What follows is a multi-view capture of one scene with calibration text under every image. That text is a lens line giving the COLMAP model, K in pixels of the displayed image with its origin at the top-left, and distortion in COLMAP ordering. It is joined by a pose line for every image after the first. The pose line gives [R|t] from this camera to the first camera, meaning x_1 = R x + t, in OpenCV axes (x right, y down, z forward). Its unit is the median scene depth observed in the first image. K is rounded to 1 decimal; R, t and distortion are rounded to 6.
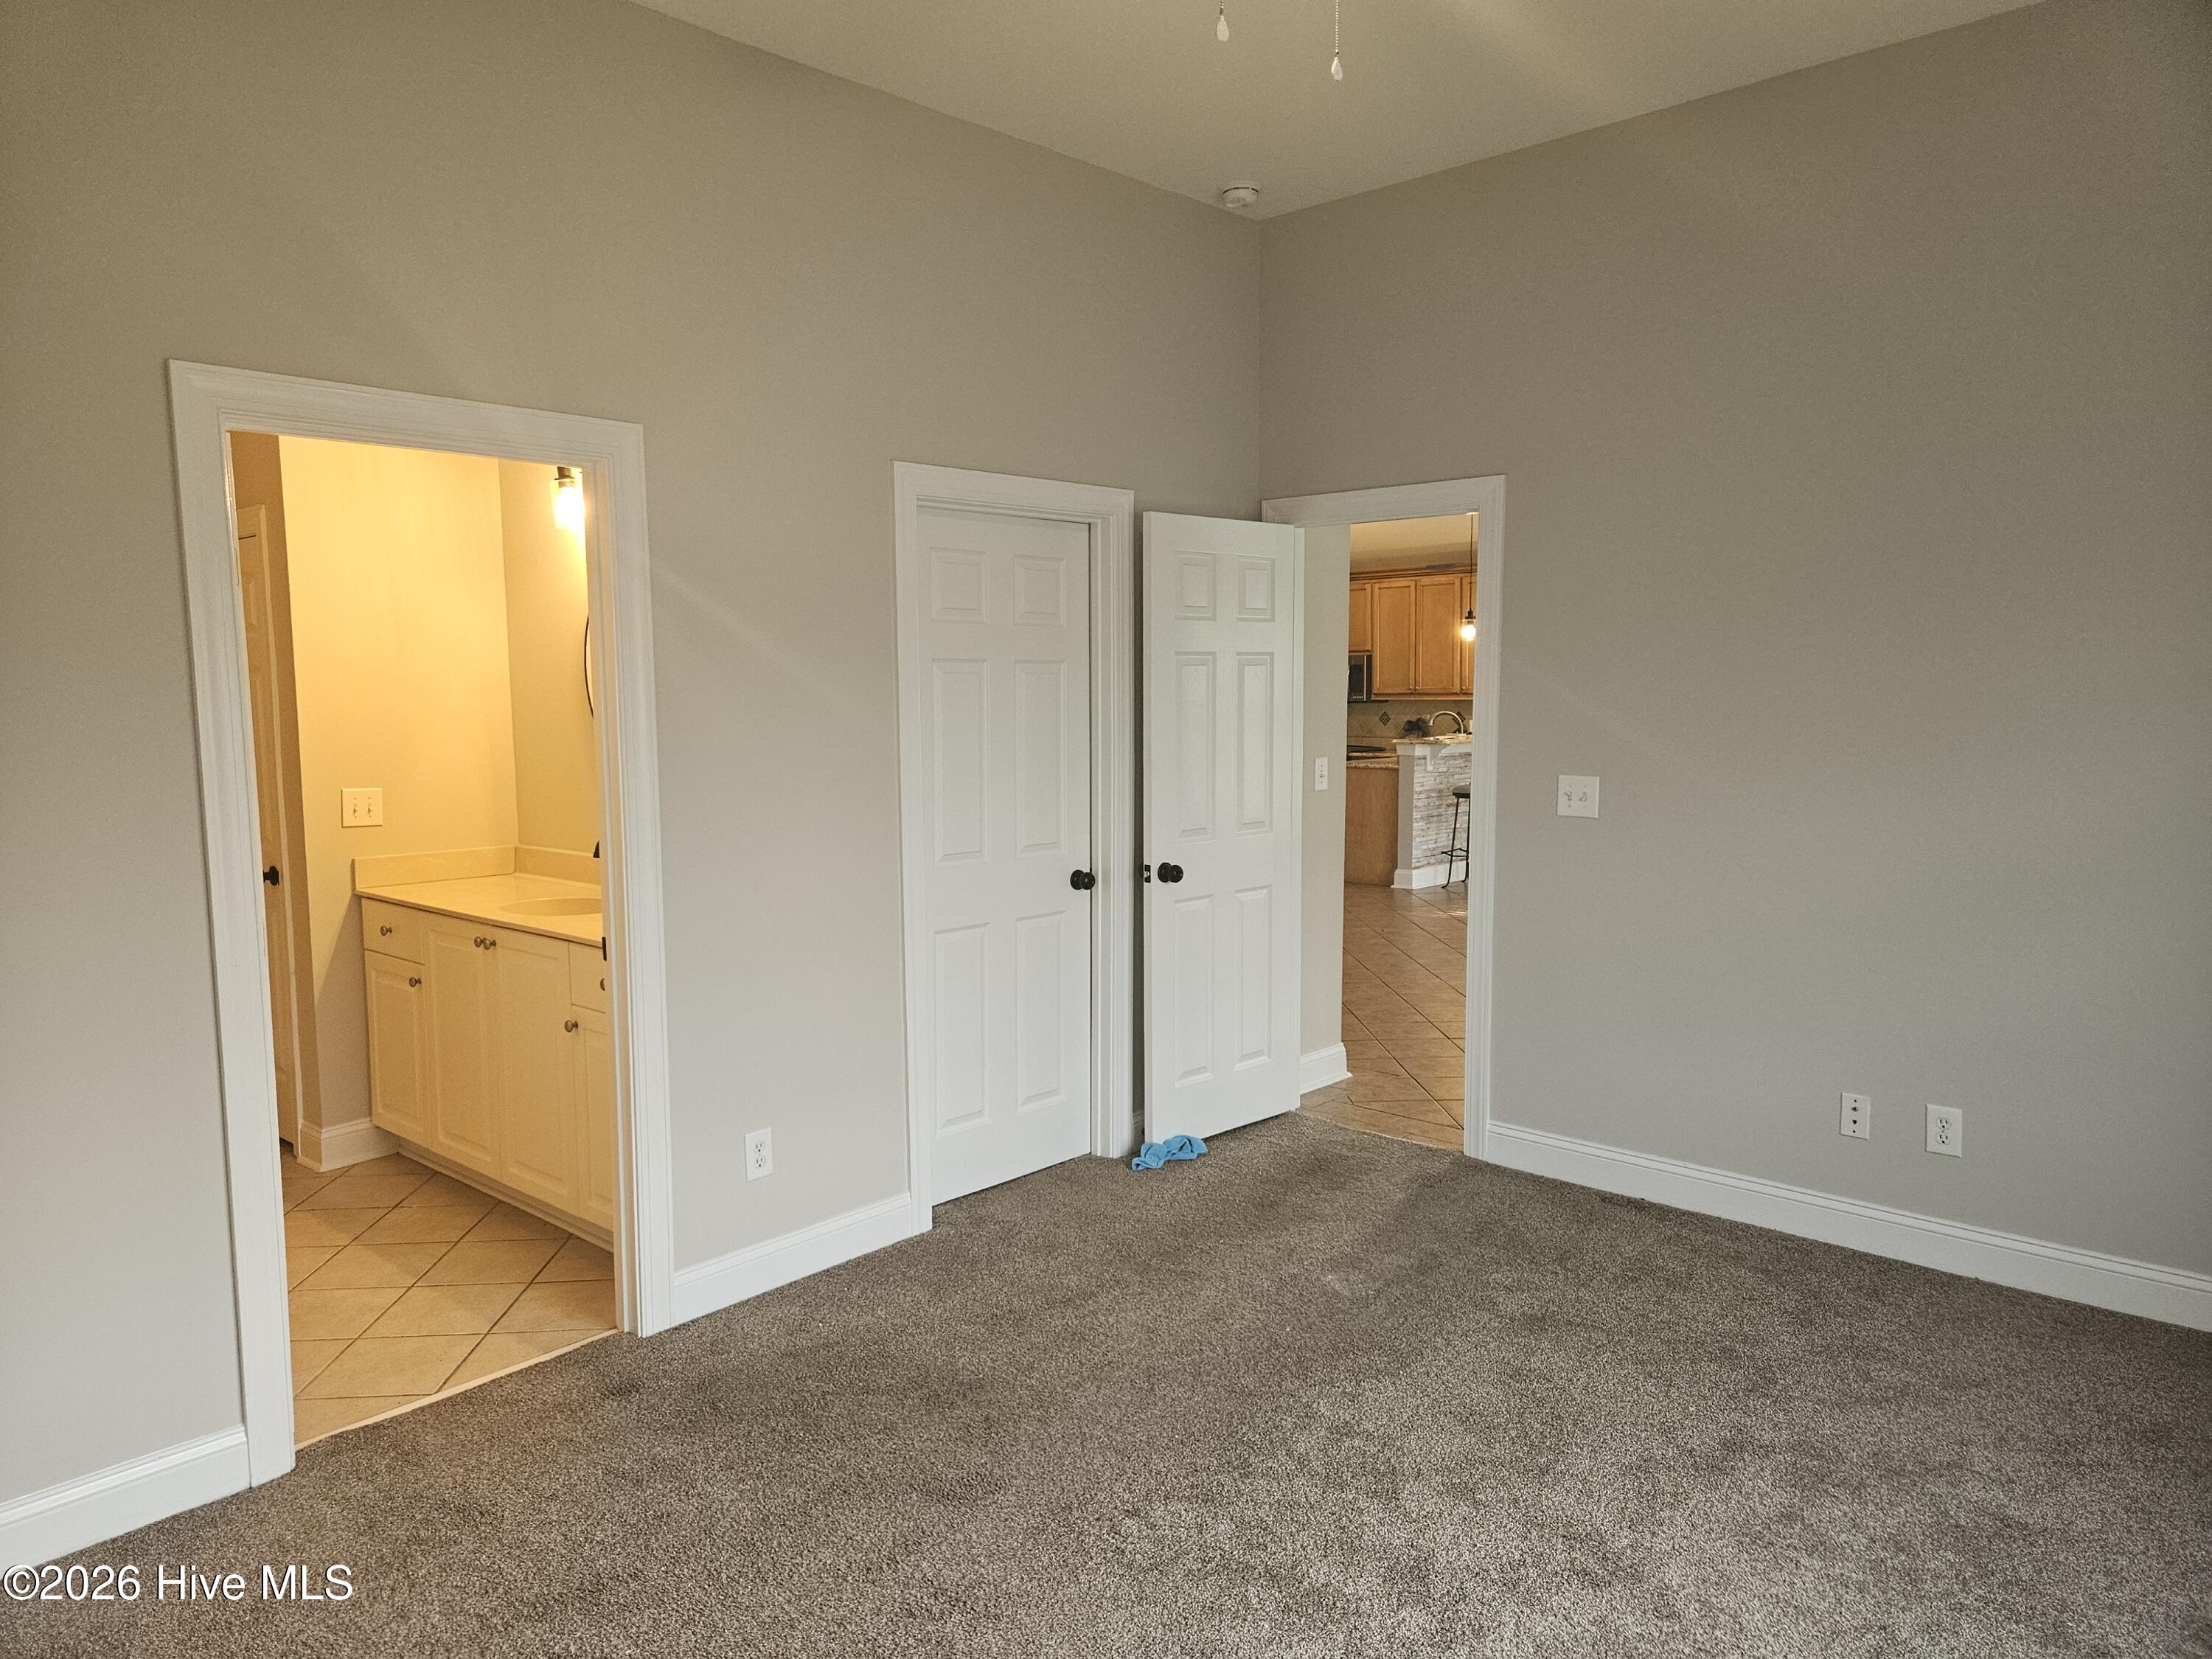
lens RADIAL K [[1477.4, 0, 1106.7], [0, 1477.4, 834.5], [0, 0, 1]] dist [0.009333, 0.001764]
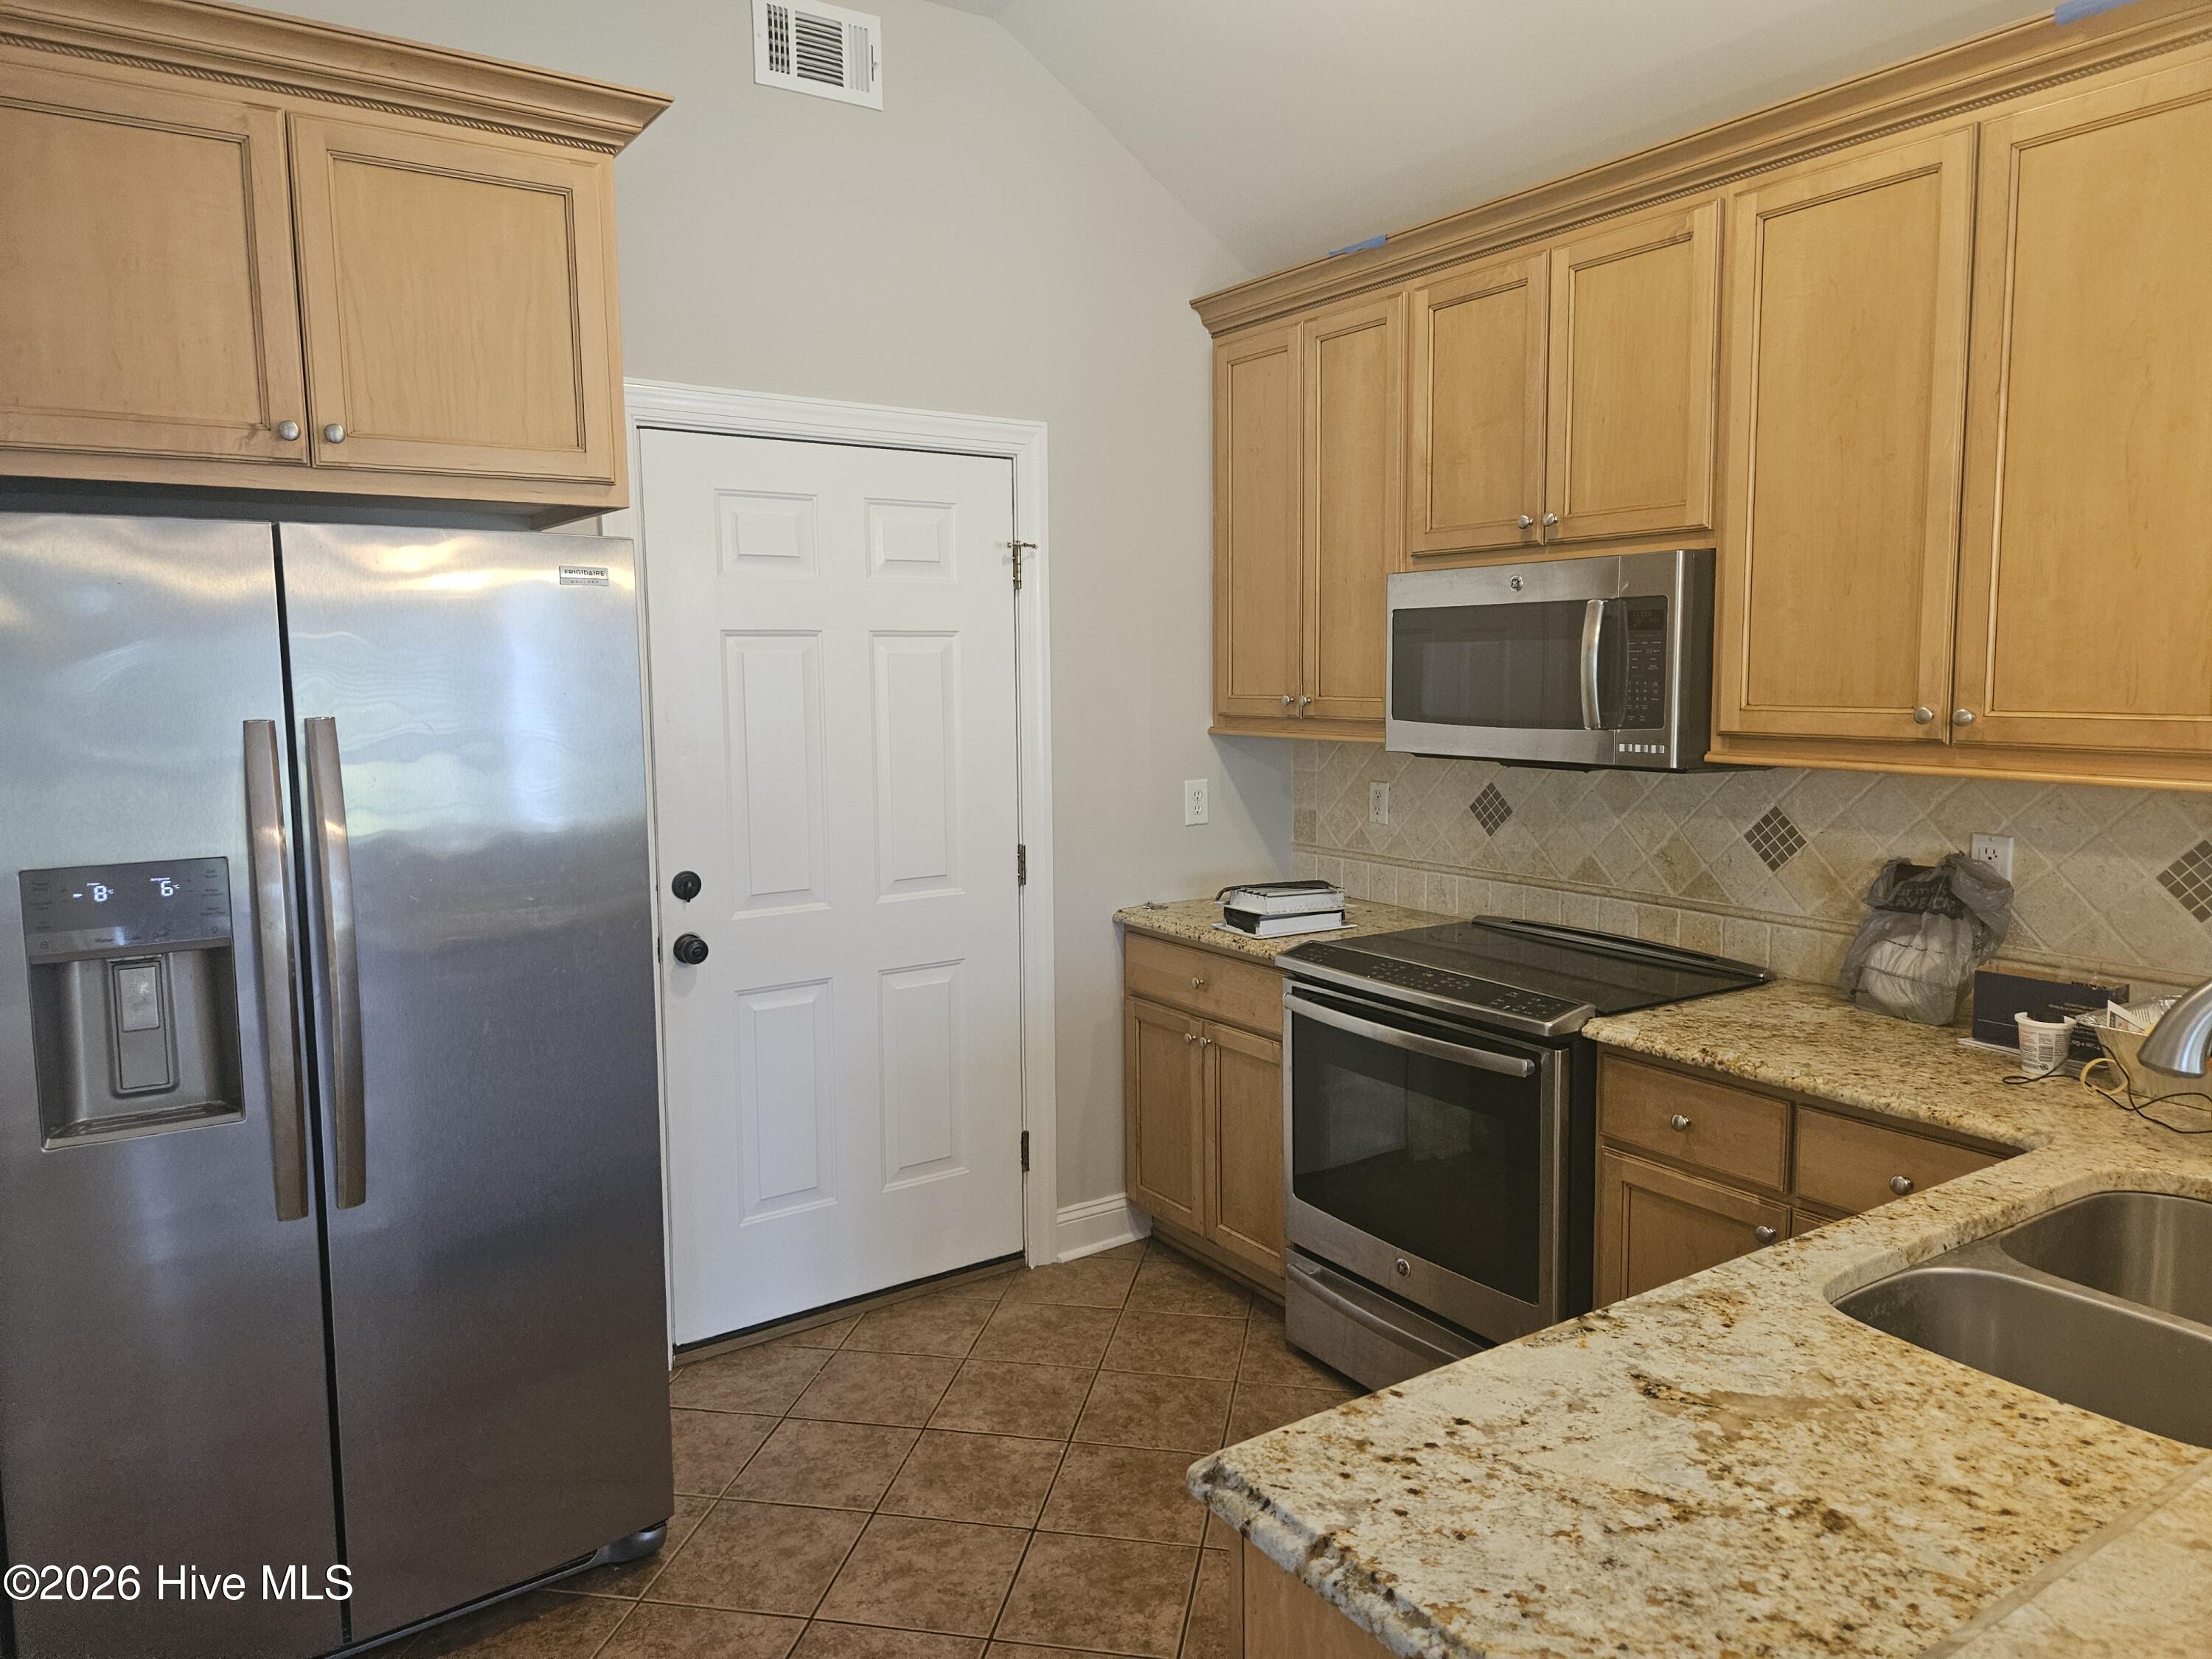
lens RADIAL K [[1477.4, 0, 1101.3], [0, 1477.4, 819.7], [0, 0, 1]] dist [0.009333, 0.001764]
pose [[0.966992, 0.027855, -0.253279, 0.149071], [-0.027098, 0.999612, 0.006476, -0.081720], [0.253361, 0.000601, 0.967372, 0.772004]]
